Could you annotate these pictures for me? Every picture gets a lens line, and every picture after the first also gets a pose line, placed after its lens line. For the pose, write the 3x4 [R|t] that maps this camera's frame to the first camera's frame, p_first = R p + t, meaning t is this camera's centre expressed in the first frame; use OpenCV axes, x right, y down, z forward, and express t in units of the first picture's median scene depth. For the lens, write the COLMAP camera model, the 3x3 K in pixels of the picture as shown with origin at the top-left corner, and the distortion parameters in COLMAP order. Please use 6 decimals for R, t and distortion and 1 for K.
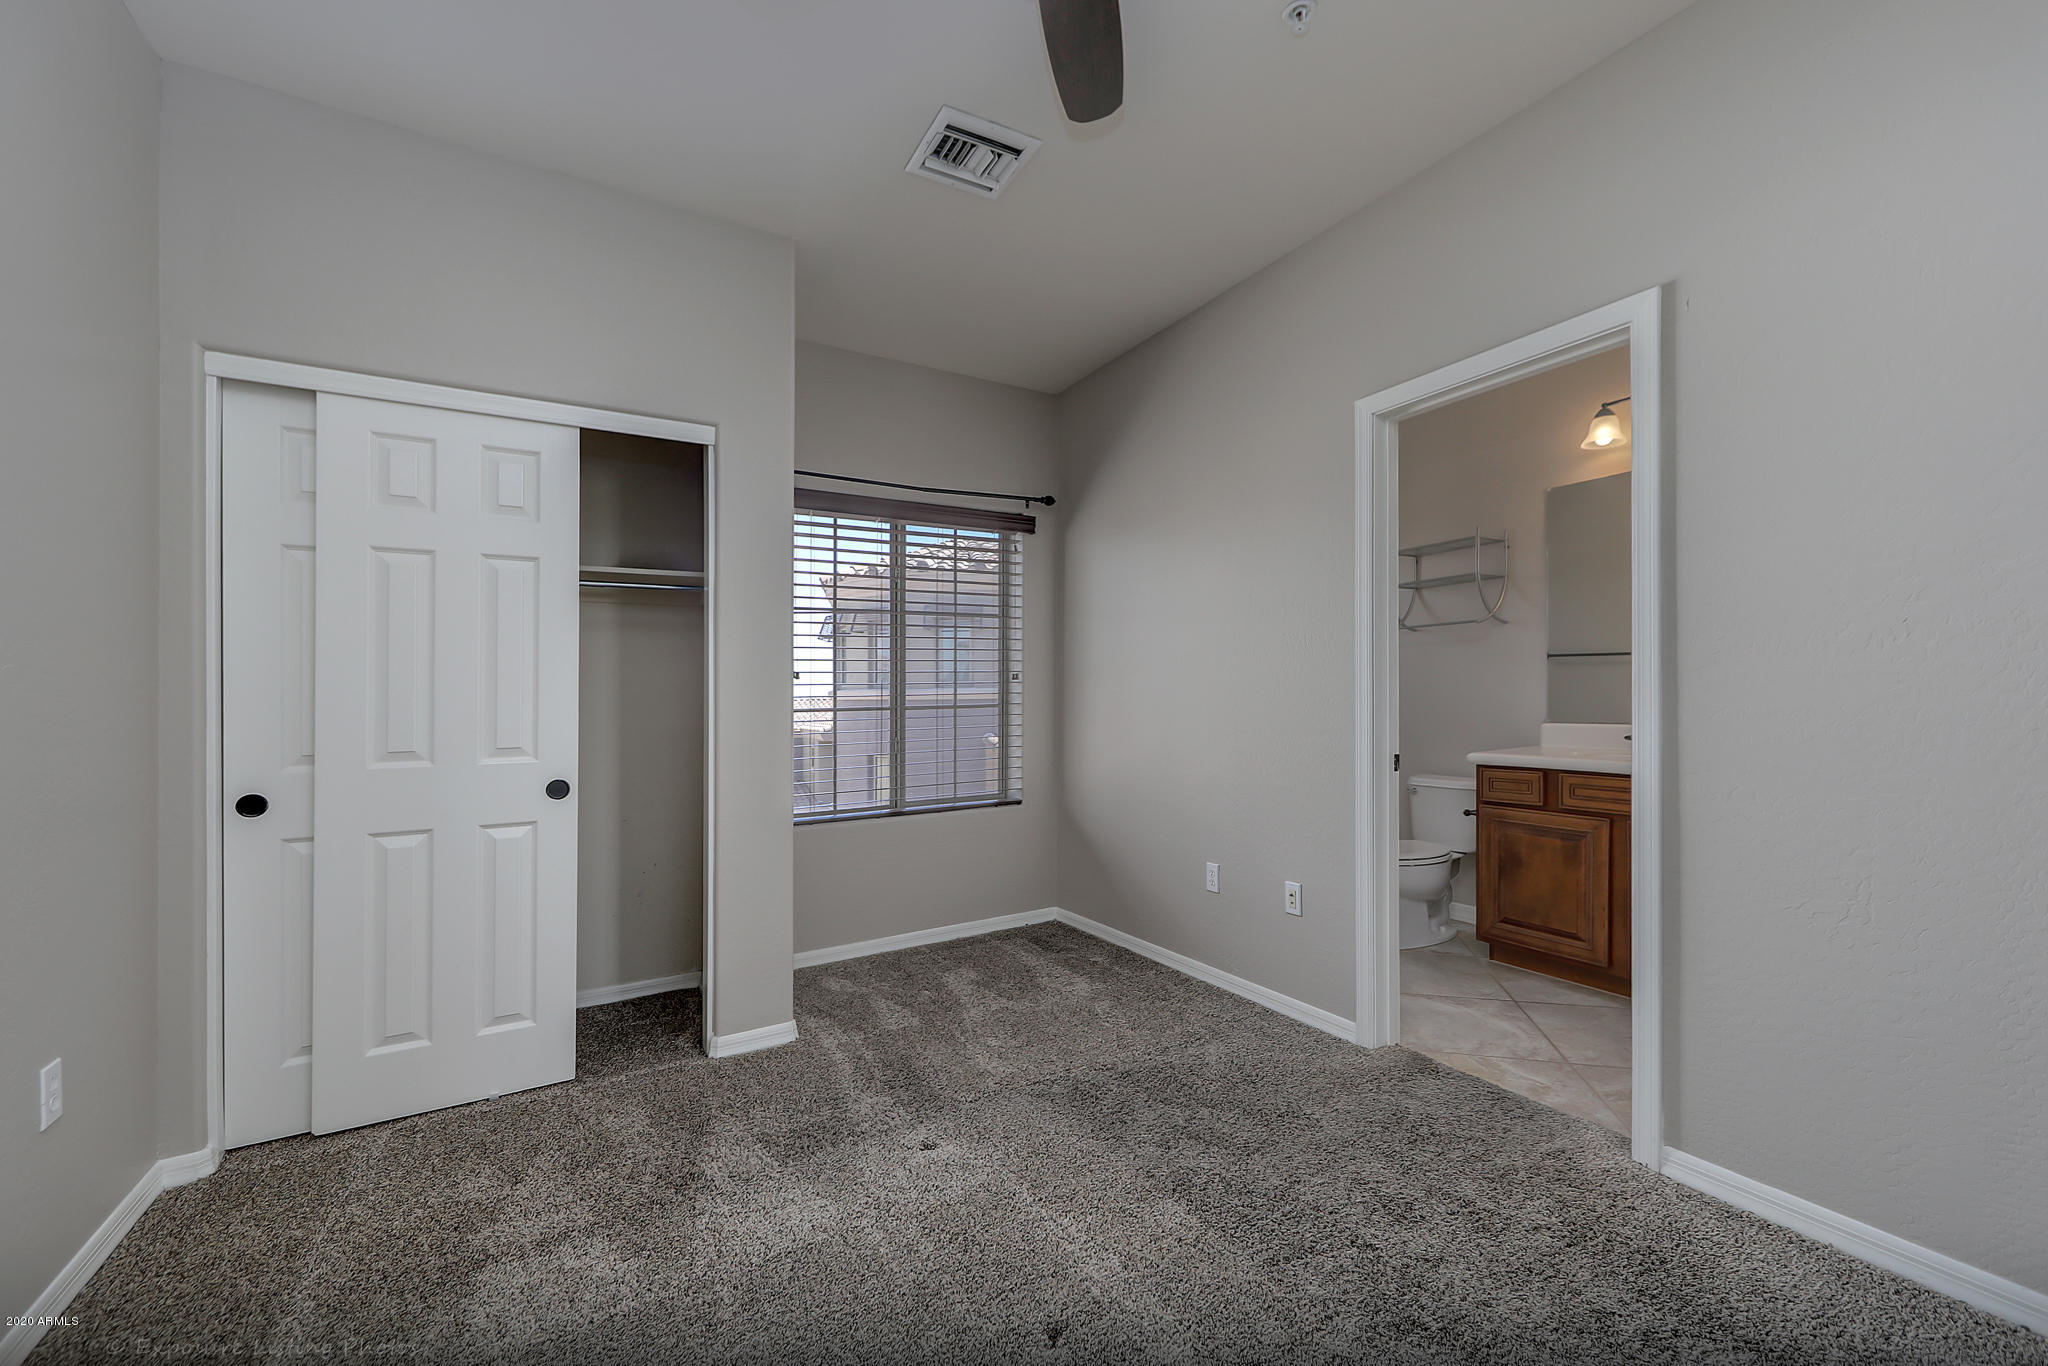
lens RADIAL K [[797.8, 0, 1030.8], [0, 797.8, 687.4], [0, 0, 1]] dist [0.005052, -0.000124]
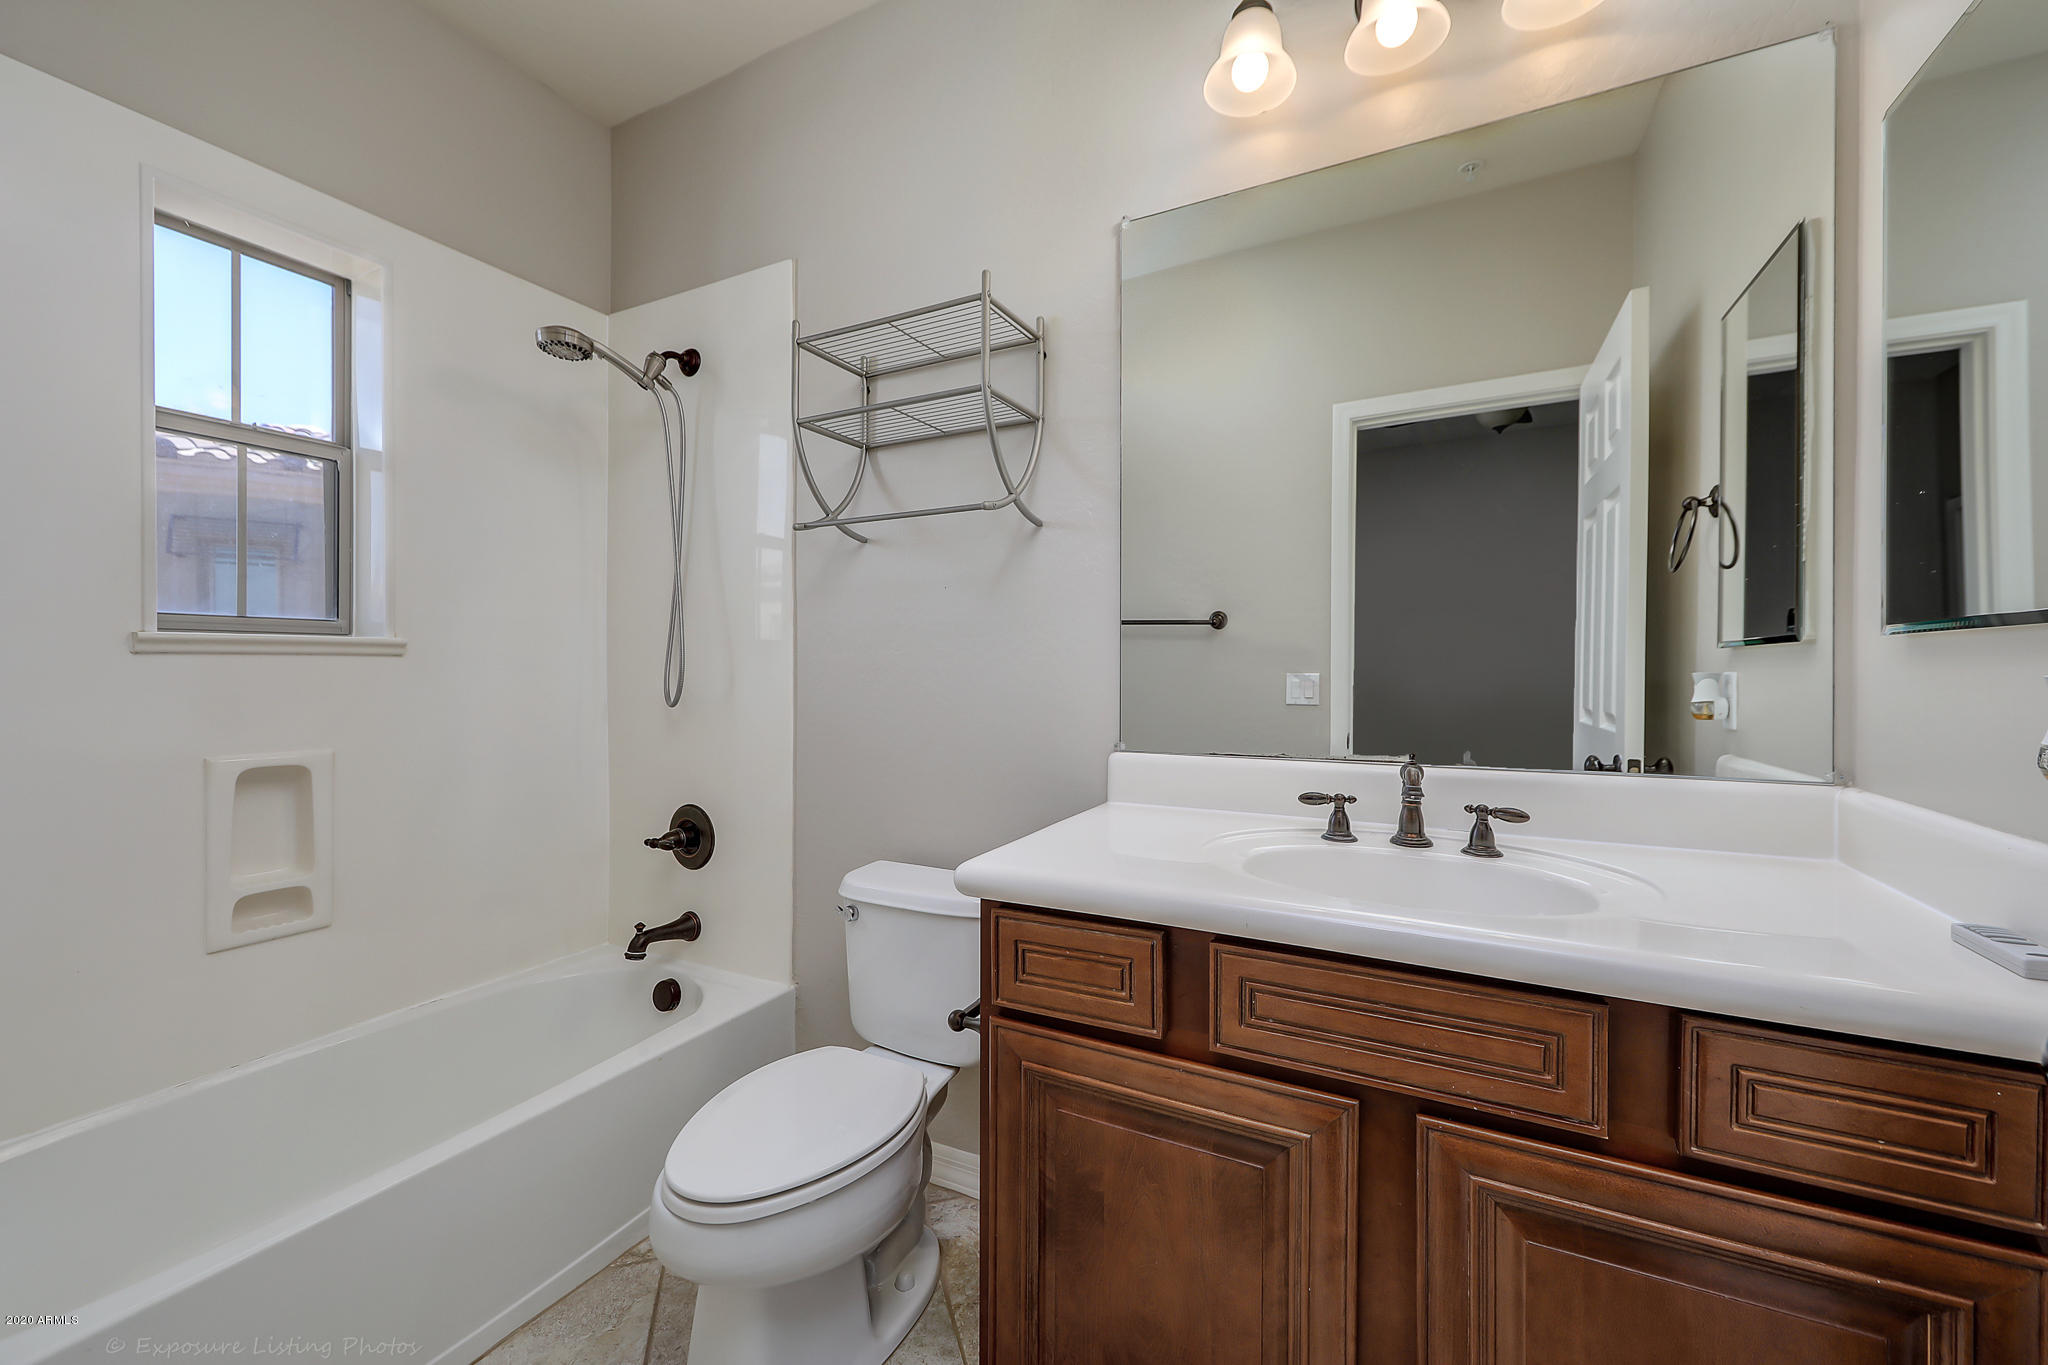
lens RADIAL K [[797.8, 0, 1031.2], [0, 797.8, 667.0], [0, 0, 1]] dist [0.005052, -0.000124]
pose [[0.842213, 0.000935, 0.539145, 0.405867], [-0.003377, 0.999988, 0.003542, -0.002633], [-0.539135, -0.004804, 0.842206, 0.727743]]
